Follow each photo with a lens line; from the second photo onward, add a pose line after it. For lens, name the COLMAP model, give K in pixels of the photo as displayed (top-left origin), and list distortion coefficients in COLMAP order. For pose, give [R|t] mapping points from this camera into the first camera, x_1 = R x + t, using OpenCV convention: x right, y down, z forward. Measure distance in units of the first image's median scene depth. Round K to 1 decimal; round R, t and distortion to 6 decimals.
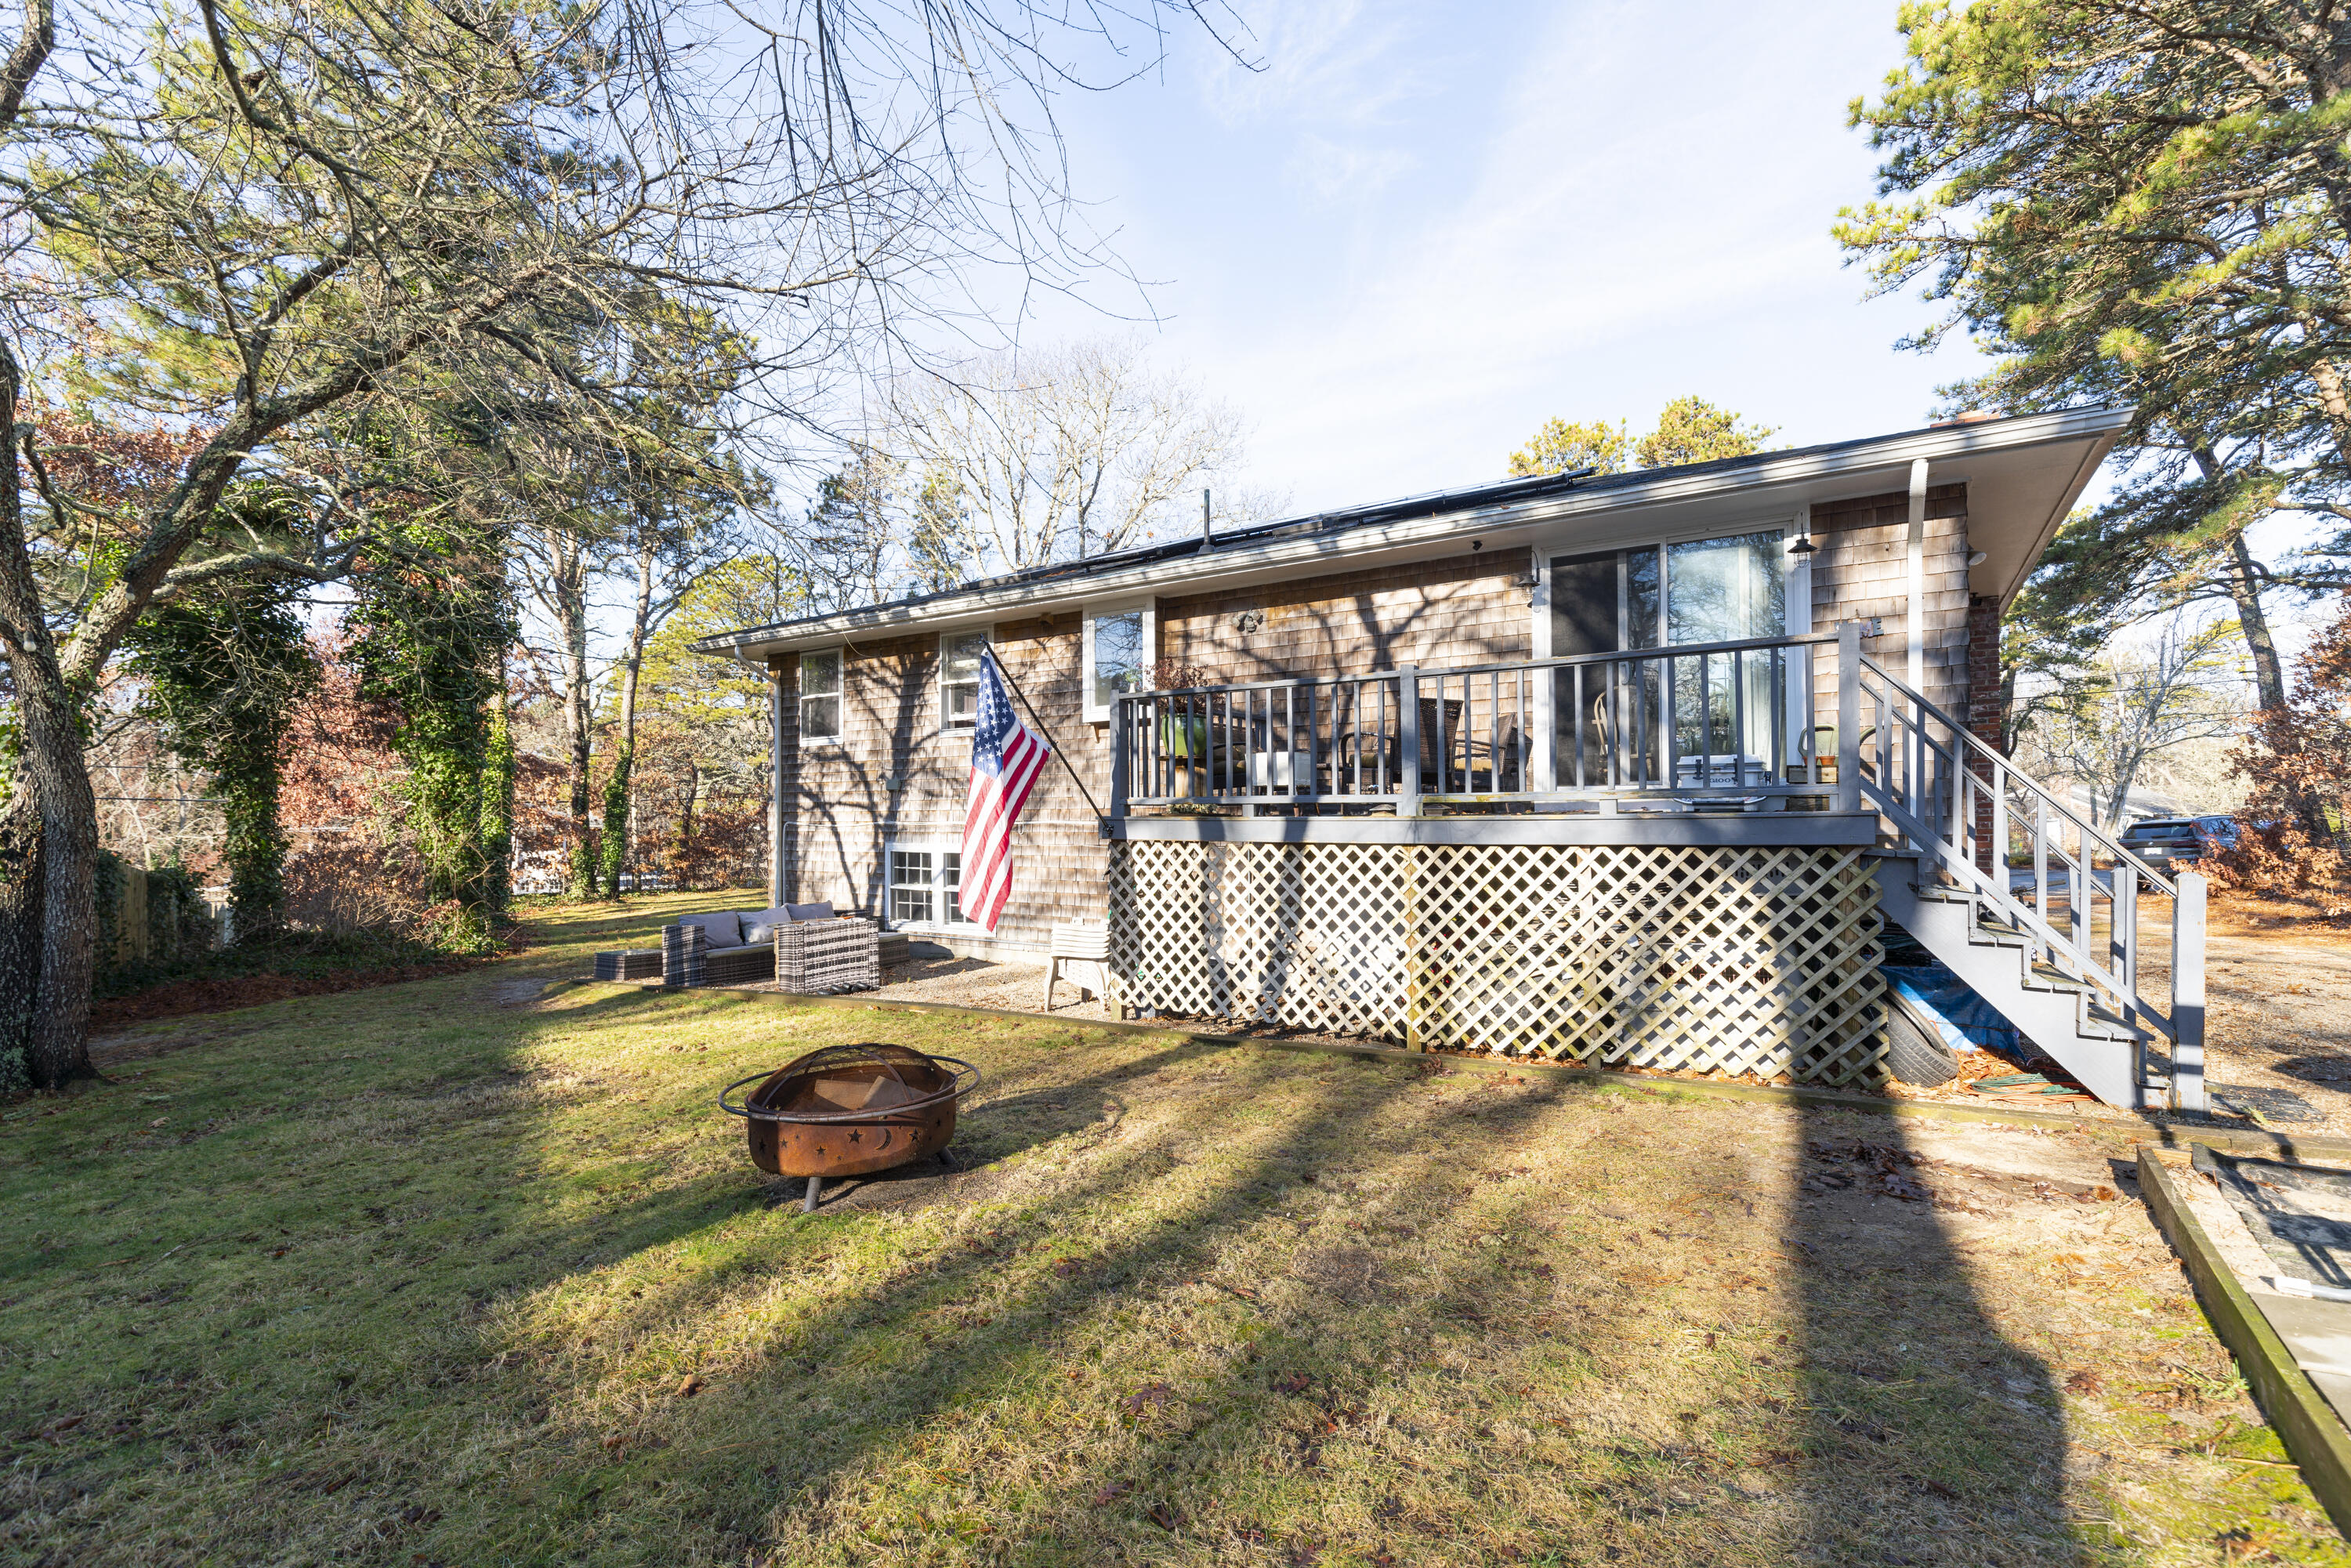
lens RADIAL K [[1082.9, 0, 1177.1], [0, 1082.9, 778.2], [0, 0, 1]] dist [-0.033172, 0.000063]
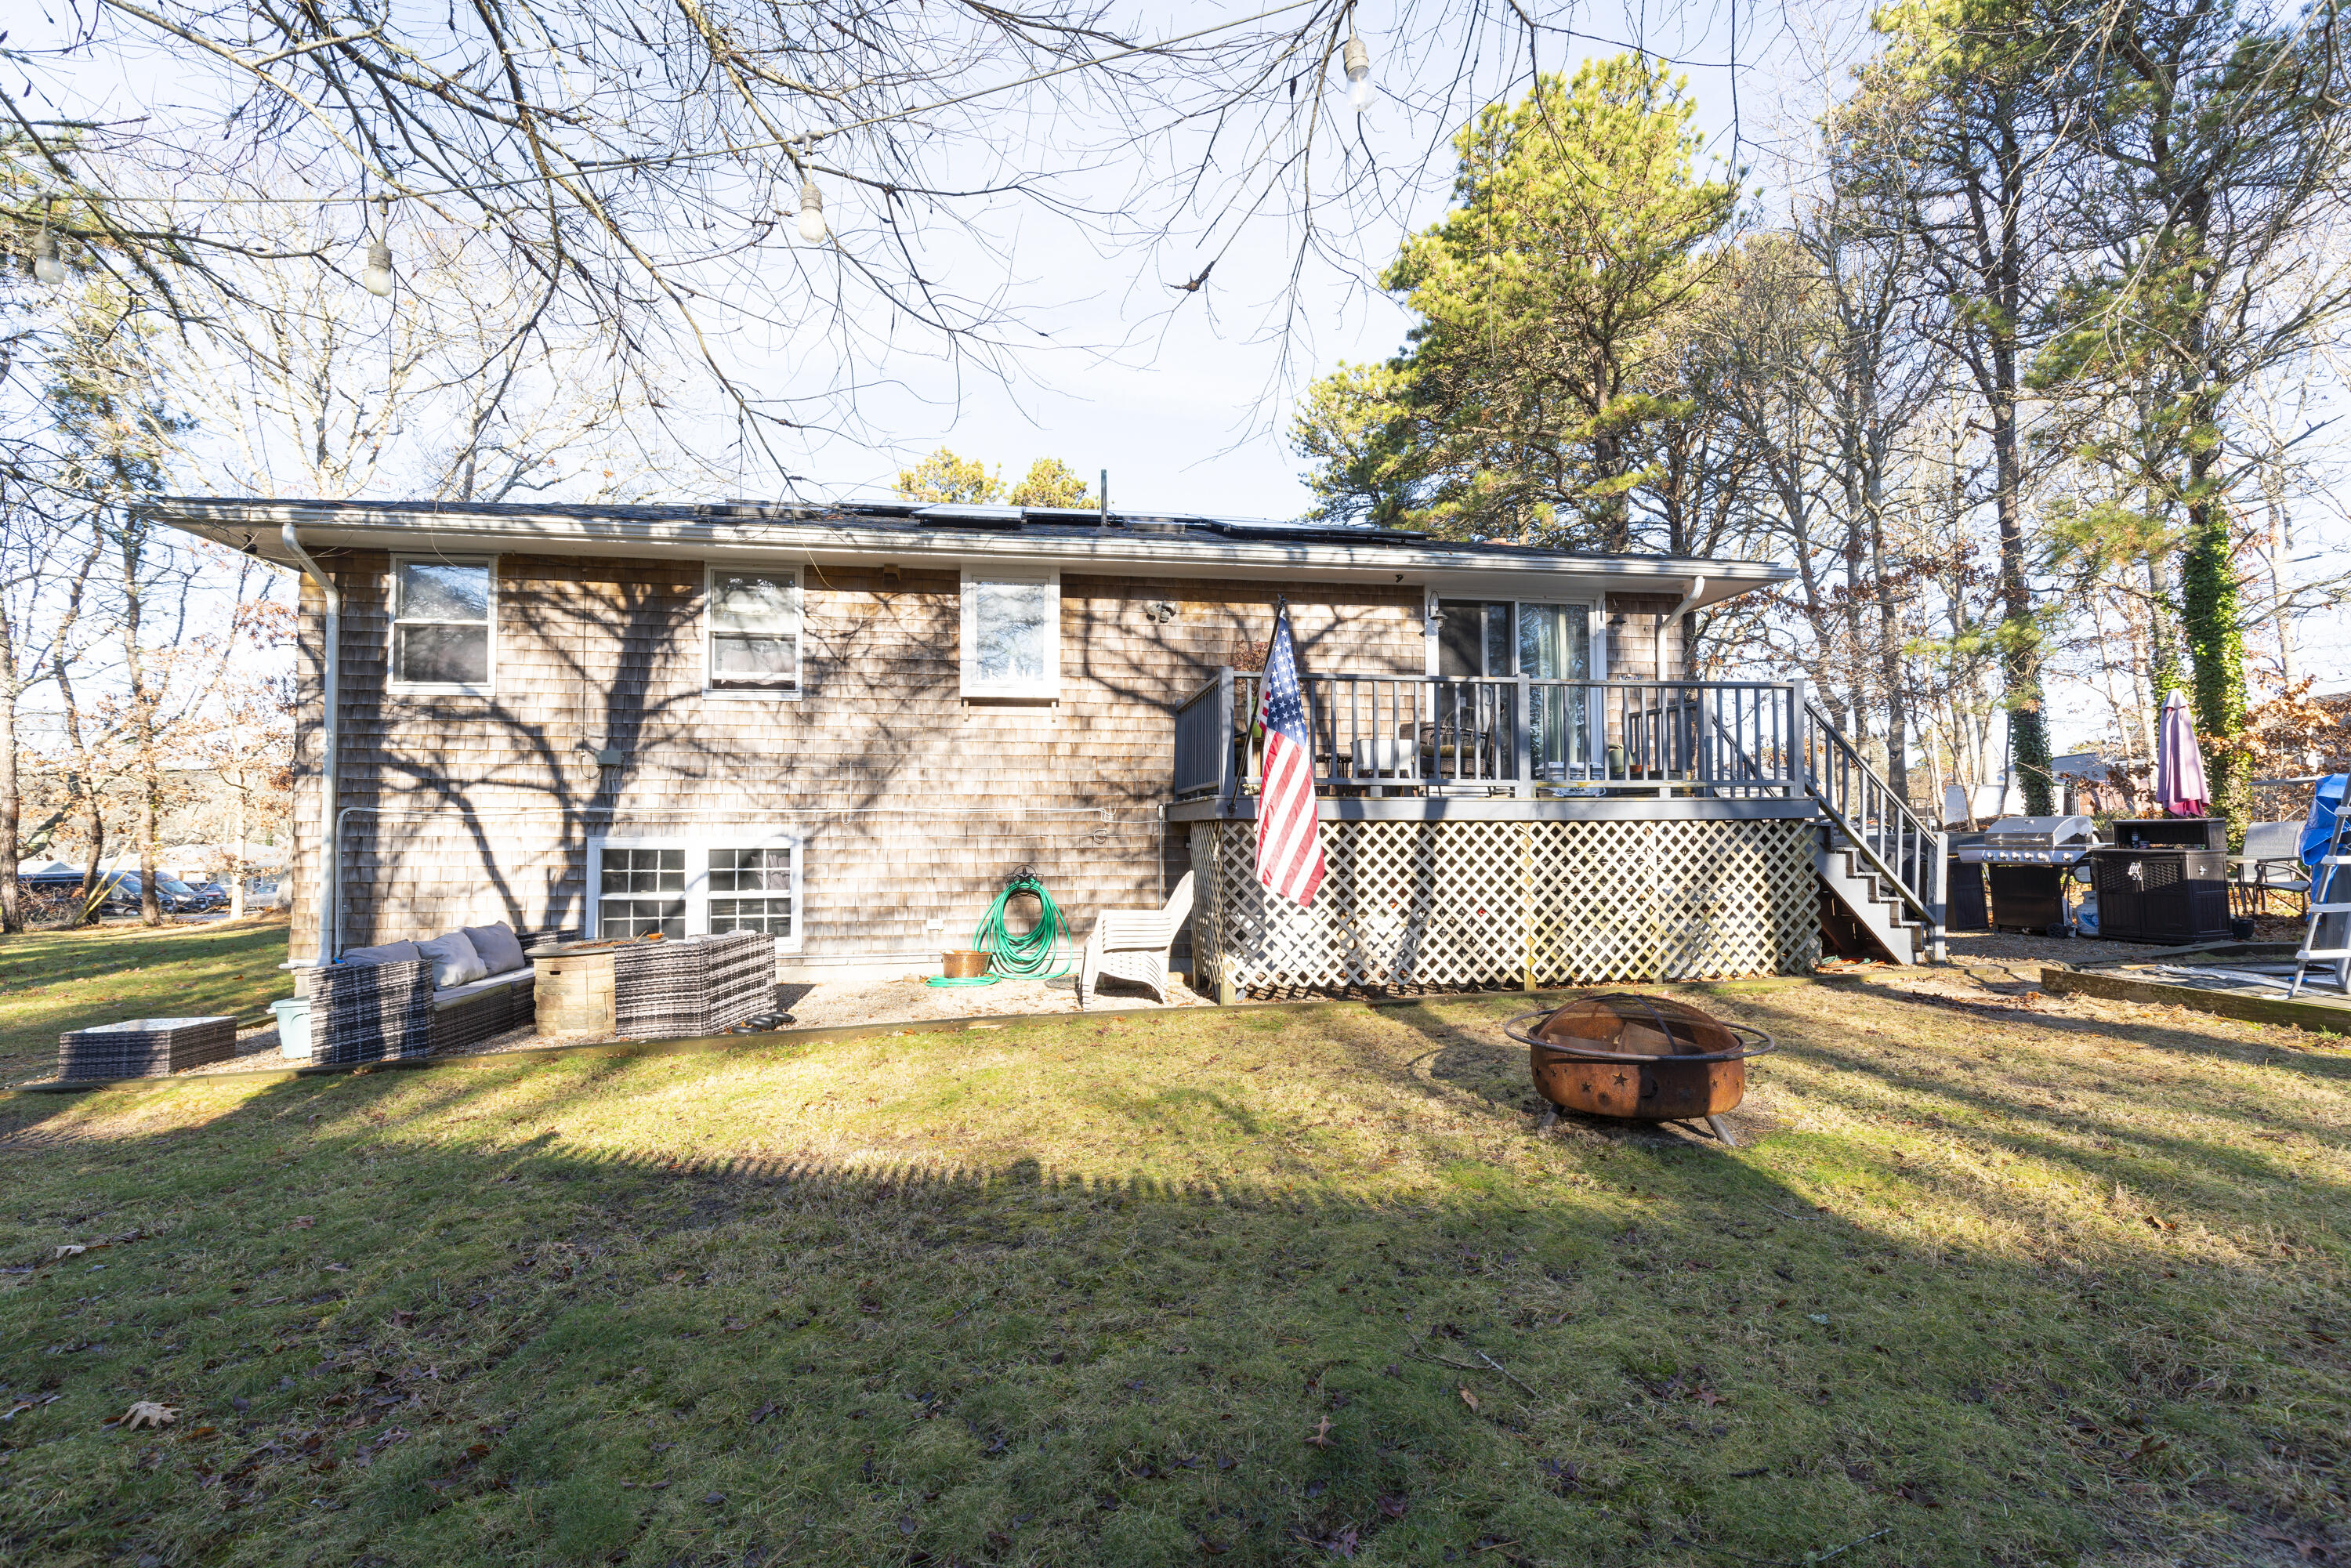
lens RADIAL K [[1080.4, 0, 1172.3], [0, 1080.4, 786.6], [0, 0, 1]] dist [0.000842, -0.000075]
pose [[0.731194, 0.035849, 0.681227, -0.527412], [-0.025962, 0.999357, -0.024724, 0.036832], [-0.681676, 0.000392, 0.731654, 0.222574]]
